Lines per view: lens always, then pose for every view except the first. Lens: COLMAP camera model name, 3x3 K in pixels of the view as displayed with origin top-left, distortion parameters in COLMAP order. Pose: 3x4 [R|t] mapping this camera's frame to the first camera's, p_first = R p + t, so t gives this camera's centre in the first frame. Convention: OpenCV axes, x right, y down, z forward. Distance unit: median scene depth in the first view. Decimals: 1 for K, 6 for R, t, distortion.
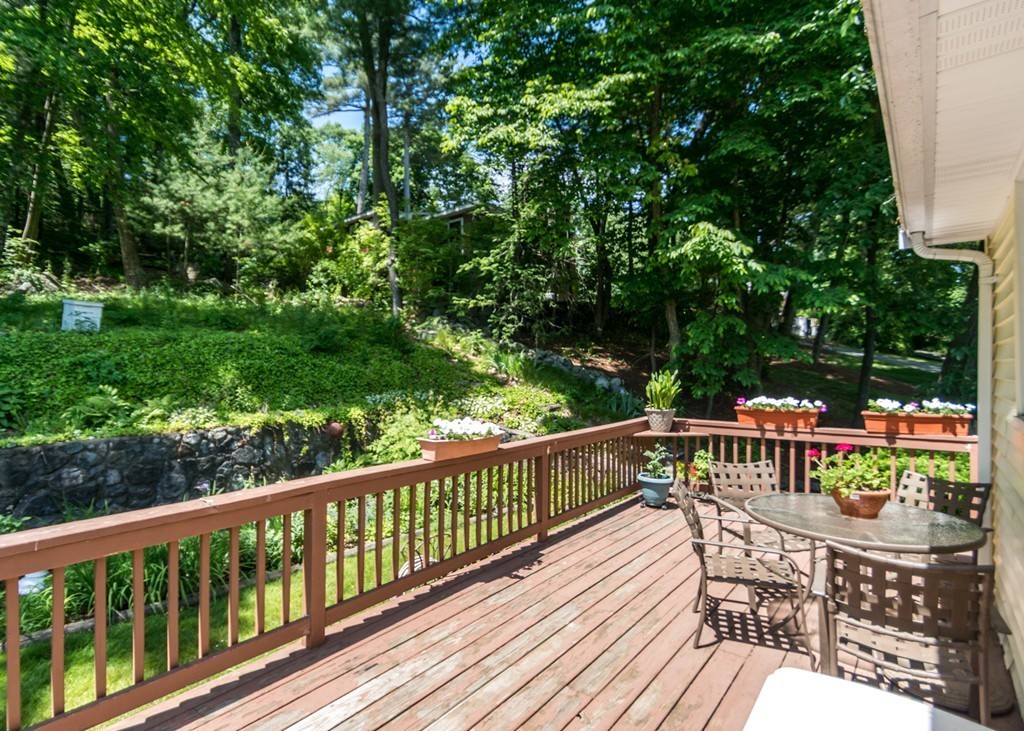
lens RADIAL K [[478.8, 0, 449.5], [0, 478.8, 368.1], [0, 0, 1]] dist [0.018628, -0.014428]
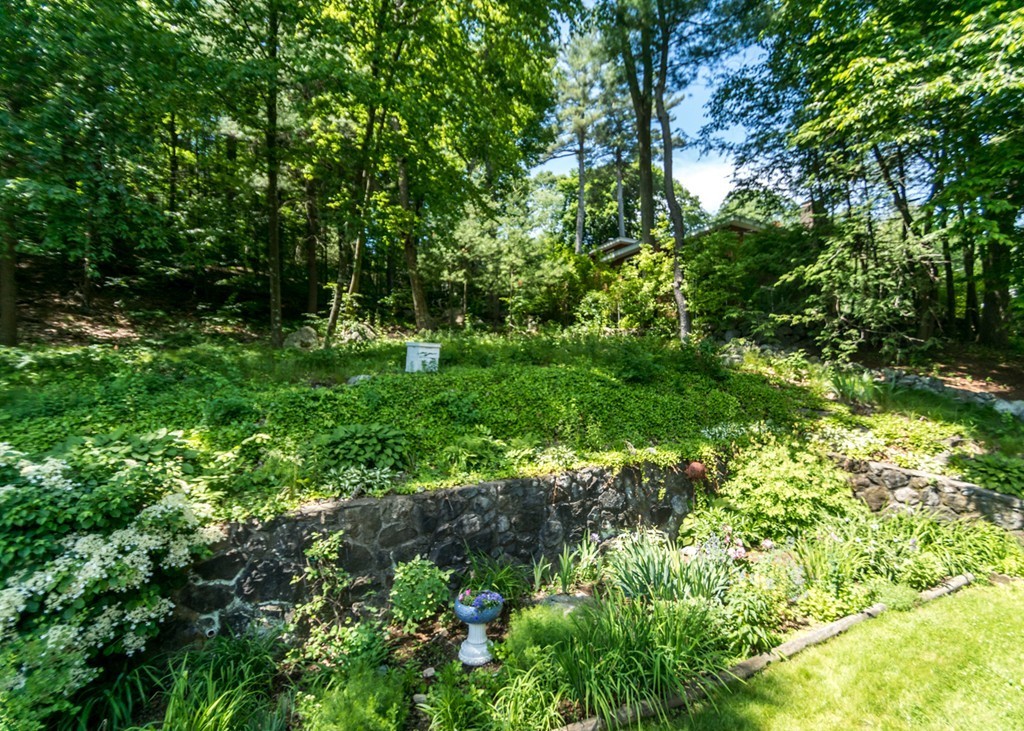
lens RADIAL K [[462.1, 0, 528.1], [0, 462.1, 386.2], [0, 0, 1]] dist [0.000354, 0.000220]
pose [[0.963785, -0.040742, -0.263550, -0.203704], [0.033448, 0.998925, -0.032108, -0.004707], [0.264575, 0.022130, 0.964111, 0.072438]]
